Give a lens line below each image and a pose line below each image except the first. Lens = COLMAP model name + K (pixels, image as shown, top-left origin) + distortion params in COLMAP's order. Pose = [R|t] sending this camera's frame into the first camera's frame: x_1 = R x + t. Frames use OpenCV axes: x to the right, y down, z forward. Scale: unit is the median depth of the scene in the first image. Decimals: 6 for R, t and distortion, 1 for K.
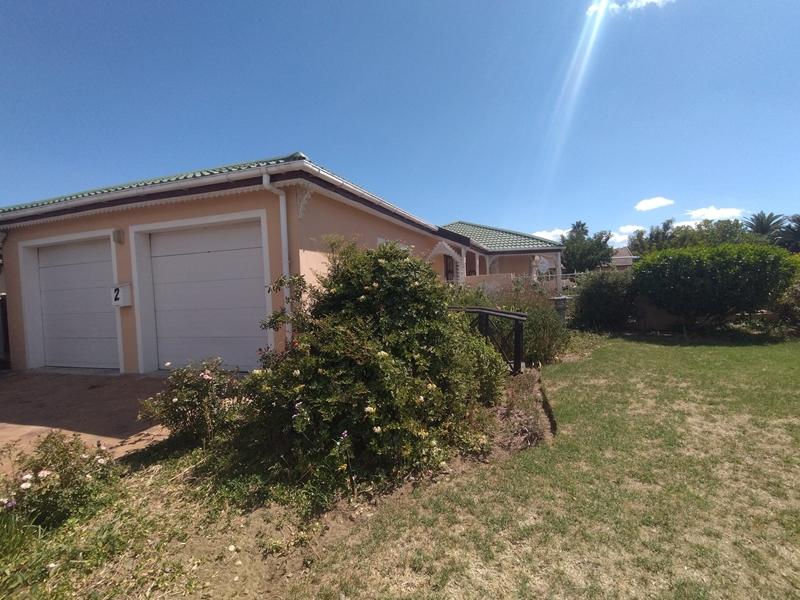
lens RADIAL K [[399.6, 0, 400.0], [0, 399.6, 300.0], [0, 0, 1]] dist [0.000328, -0.000133]
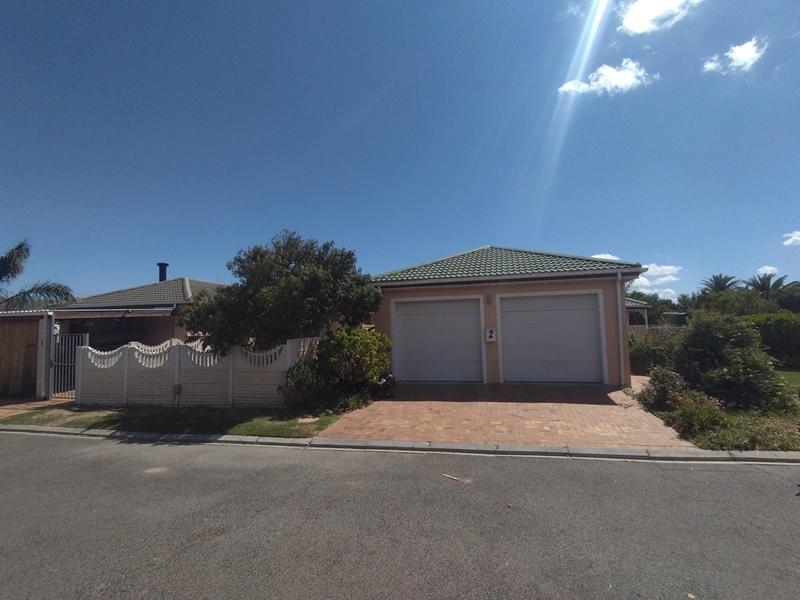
lens RADIAL K [[399.6, 0, 400.0], [0, 399.6, 300.0], [0, 0, 1]] dist [0.000328, -0.000133]
pose [[0.996234, 0.020785, 0.084178, -1.208032], [-0.010547, 0.992684, -0.120280, 0.048128], [-0.086062, 0.118940, 0.989165, -0.626915]]
